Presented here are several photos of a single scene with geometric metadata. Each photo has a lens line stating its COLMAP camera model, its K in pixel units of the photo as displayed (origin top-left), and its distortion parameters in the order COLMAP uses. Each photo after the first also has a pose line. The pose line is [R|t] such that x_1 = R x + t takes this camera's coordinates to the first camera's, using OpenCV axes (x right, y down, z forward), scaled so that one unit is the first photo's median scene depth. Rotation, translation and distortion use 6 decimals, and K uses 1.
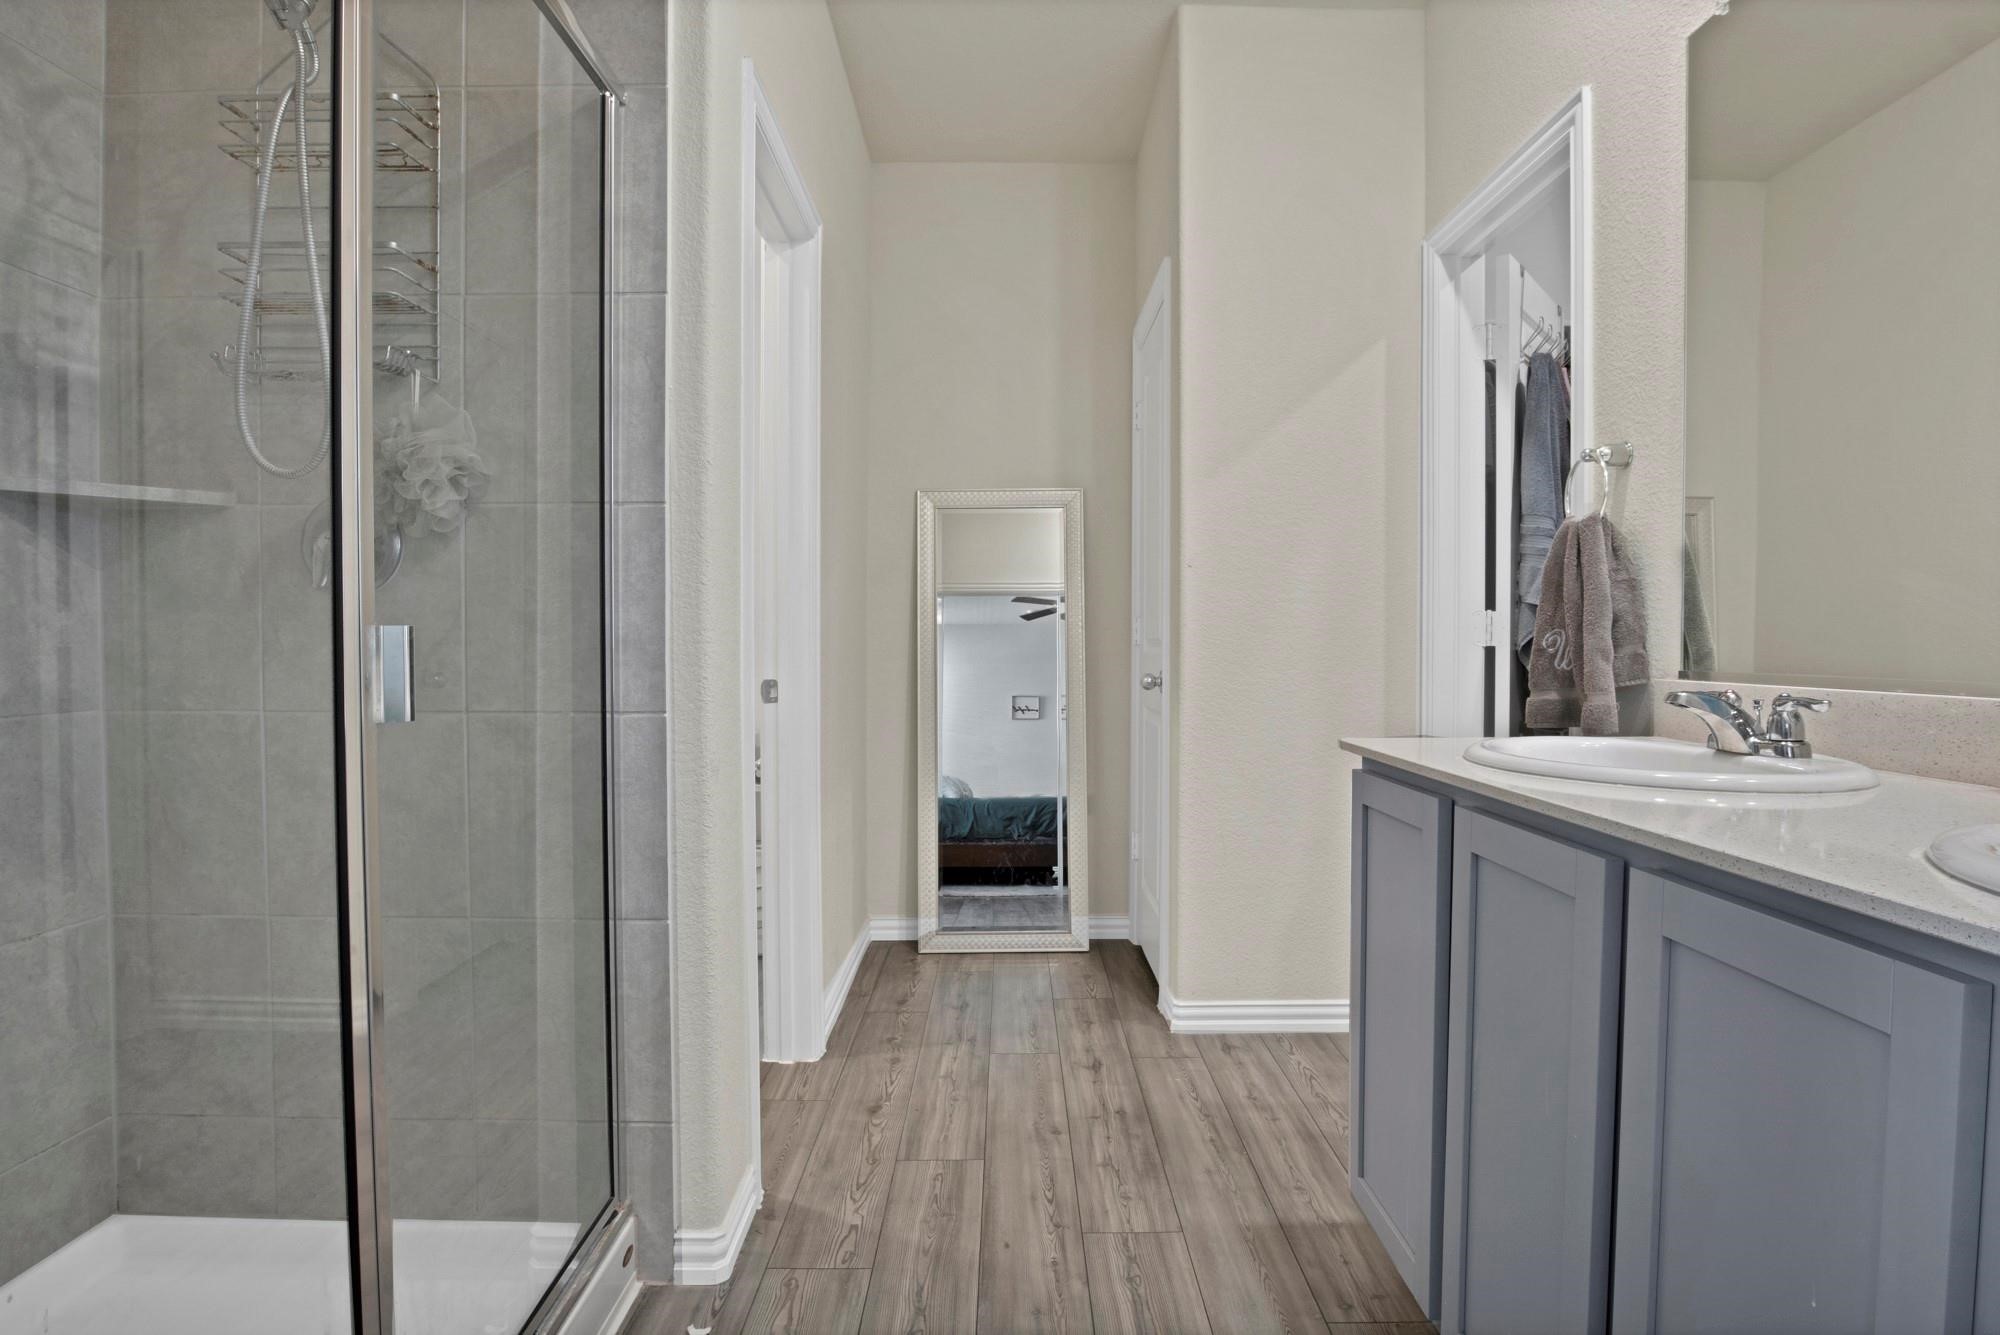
lens RADIAL K [[981.5, 0, 1000.0], [0, 981.5, 667.5], [0, 0, 1]] dist [-0.001660, -0.000244]
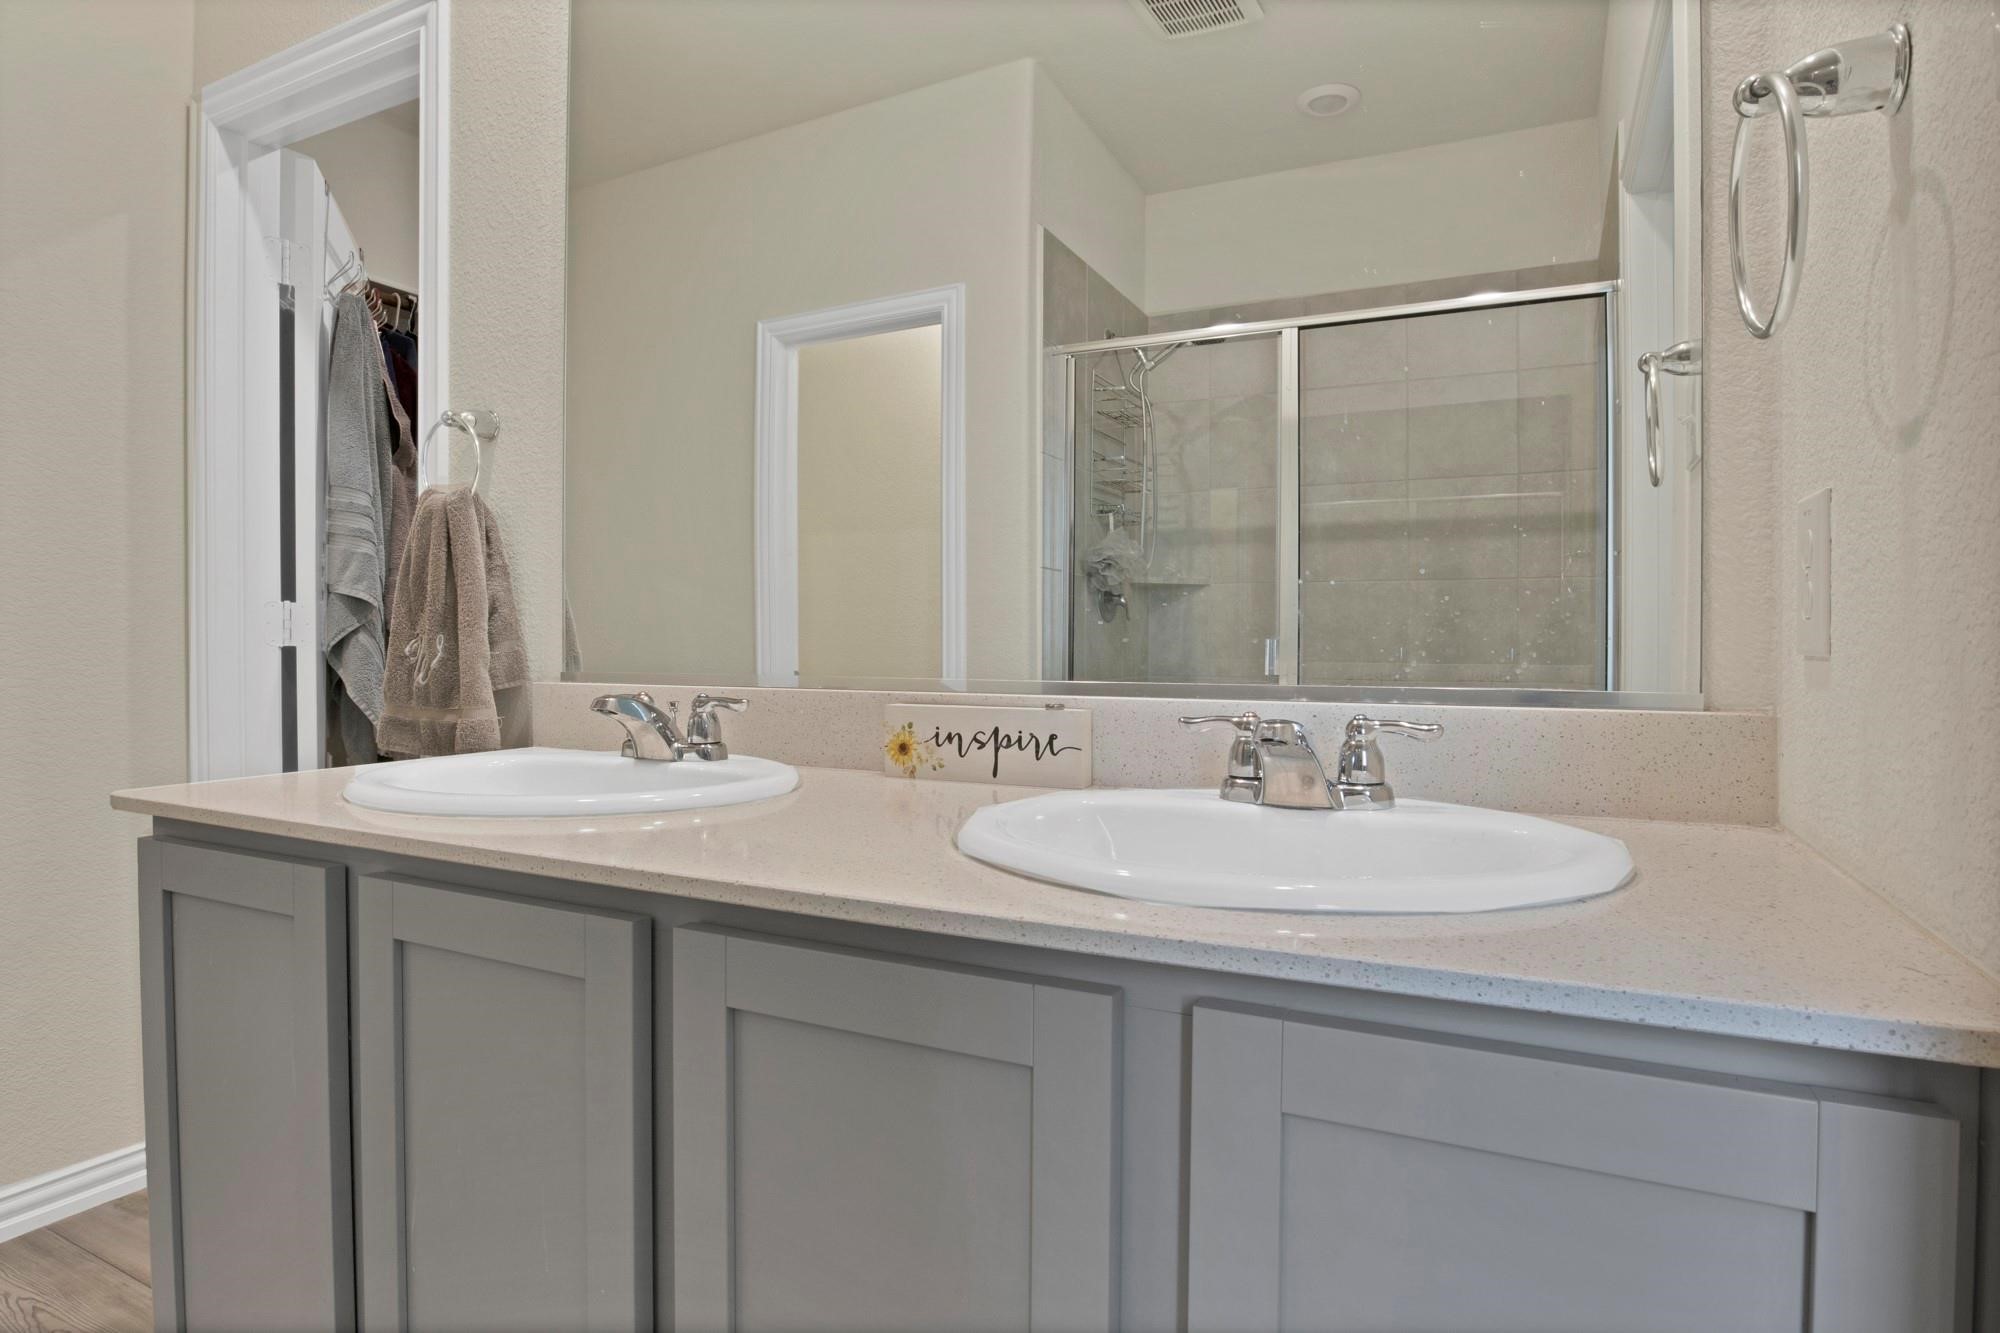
lens RADIAL K [[1062.0, 0, 1000.0], [0, 1062.0, 652.5], [0, 0, 1]] dist [-0.044861, 0.020637]
pose [[0.449547, -0.010160, 0.893199, 0.006424], [0.024058, 0.999710, -0.000737, -0.004141], [-0.892933, 0.021821, 0.449661, 0.194198]]
